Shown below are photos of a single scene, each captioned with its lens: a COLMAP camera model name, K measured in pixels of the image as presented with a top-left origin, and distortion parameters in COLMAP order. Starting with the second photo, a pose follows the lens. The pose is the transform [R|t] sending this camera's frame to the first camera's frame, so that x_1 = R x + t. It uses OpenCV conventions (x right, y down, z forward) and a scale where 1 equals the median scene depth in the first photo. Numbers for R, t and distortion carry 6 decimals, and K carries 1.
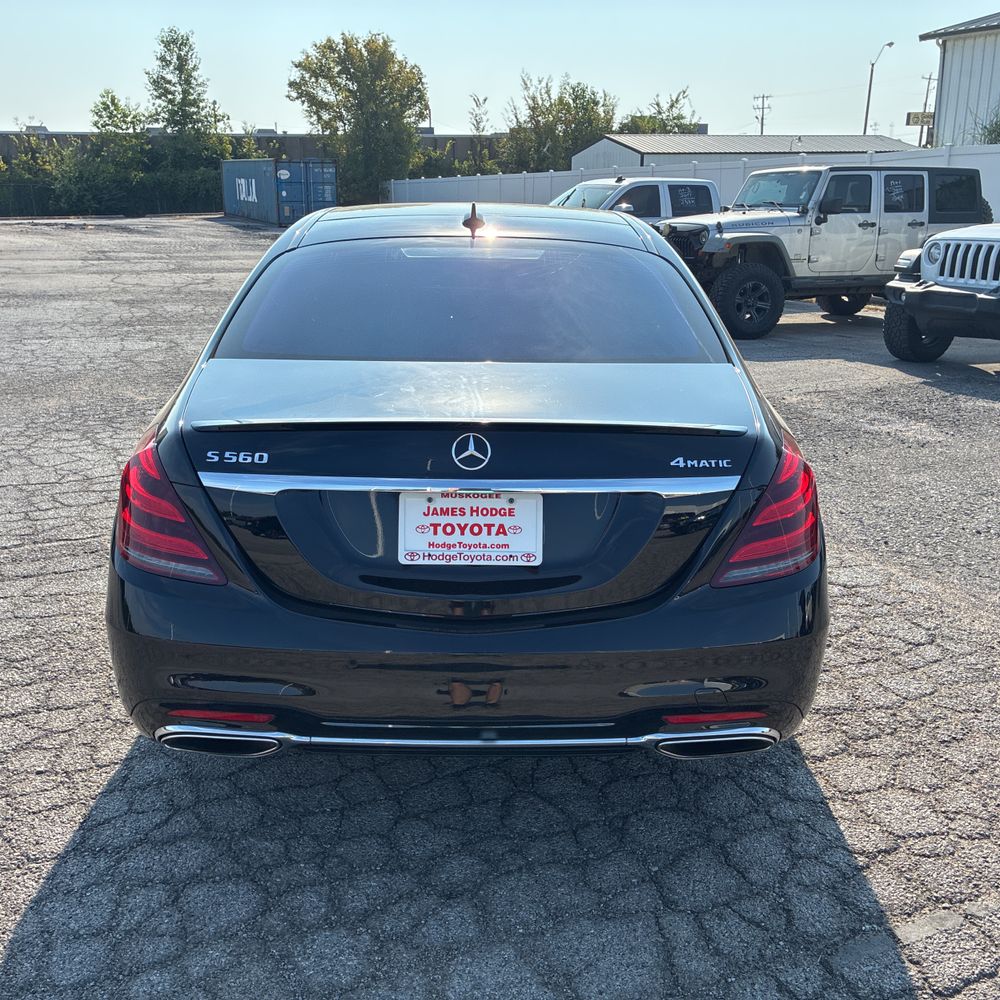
lens RADIAL K [[1028.4, 0, 494.1], [0, 1028.4, 480.5], [0, 0, 1]] dist [0.023558, -0.001155]
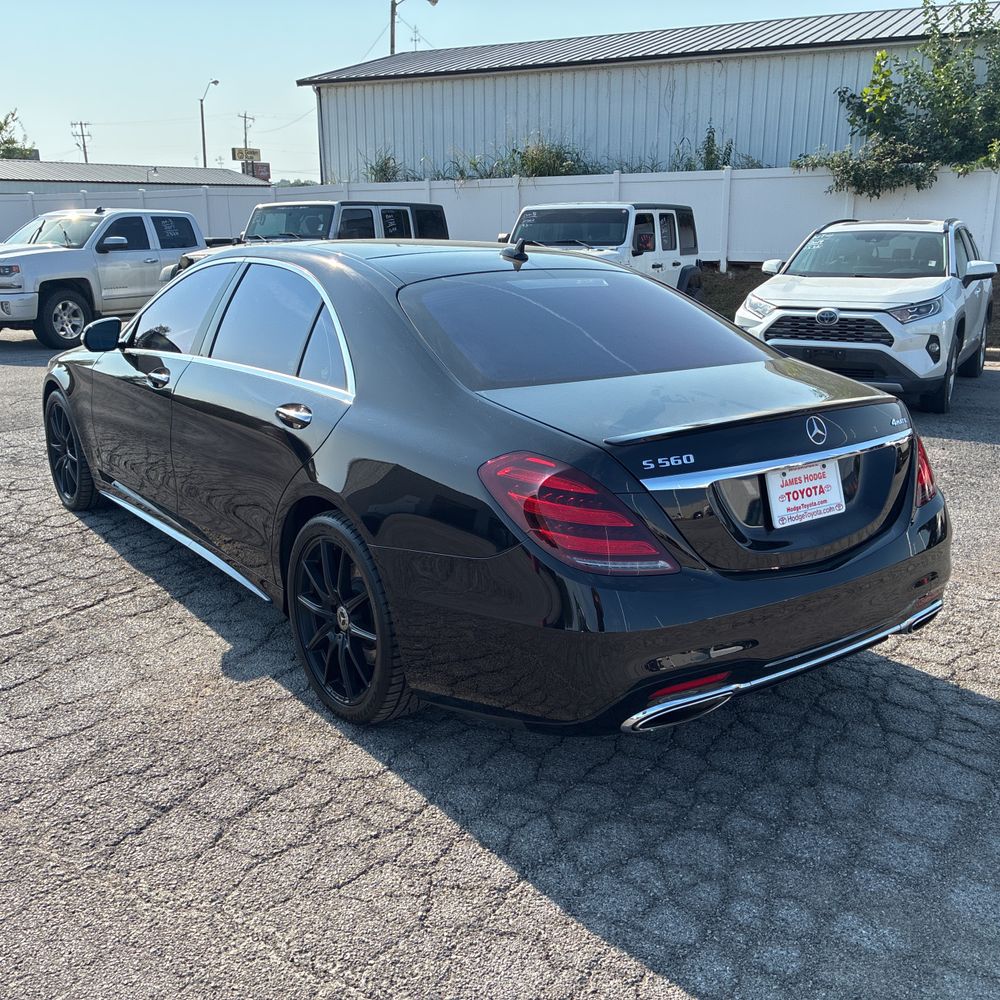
lens RADIAL K [[1026.6, 0, 500.0], [0, 1026.6, 500.0], [0, 0, 1]] dist [0.017629, 0.018918]
pose [[0.805474, -0.156531, 0.571585, -0.823944], [0.161741, 0.985936, 0.042078, -0.045855], [-0.570132, 0.058556, 0.819464, 0.129750]]
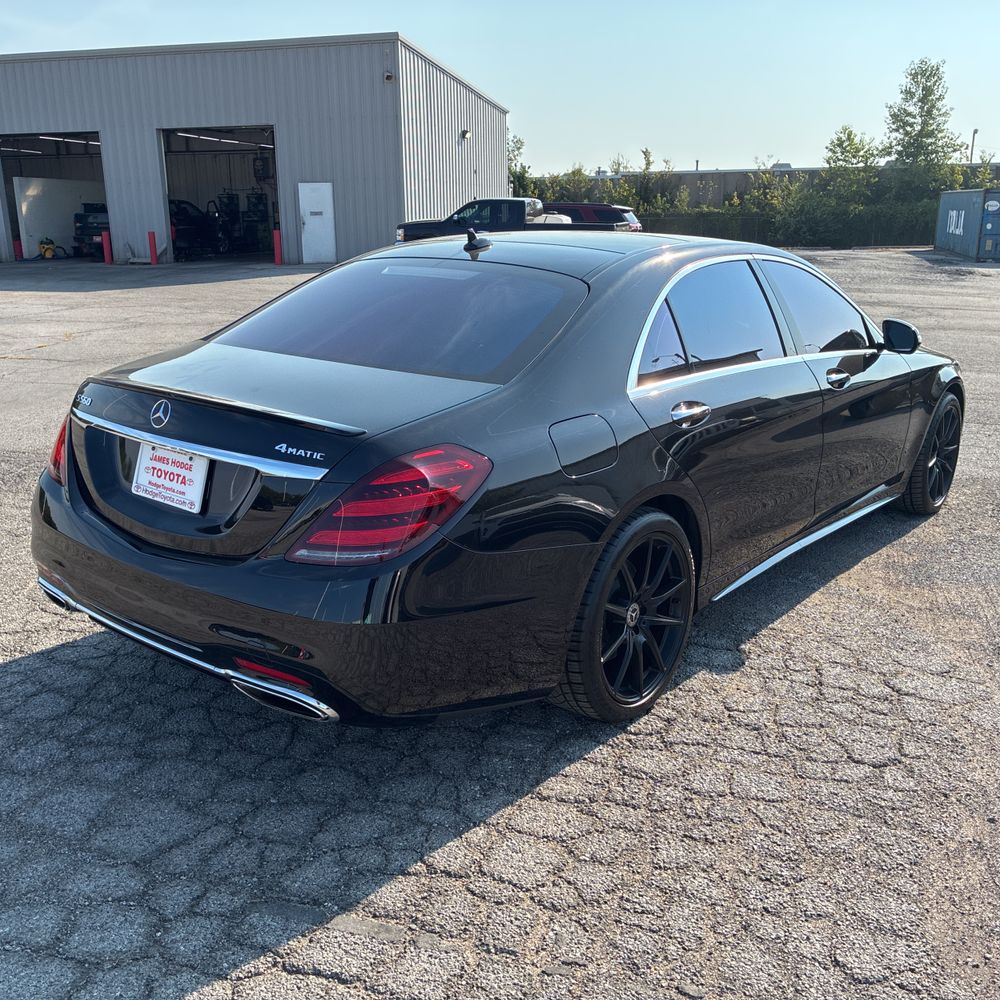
lens RADIAL K [[1028.4, 0, 494.1], [0, 1028.4, 480.5], [0, 0, 1]] dist [0.023558, -0.001155]
pose [[0.763527, 0.162127, -0.625093, 0.849074], [-0.180676, 0.982946, 0.034252, -0.050062], [0.619986, 0.086787, 0.779798, 0.189588]]
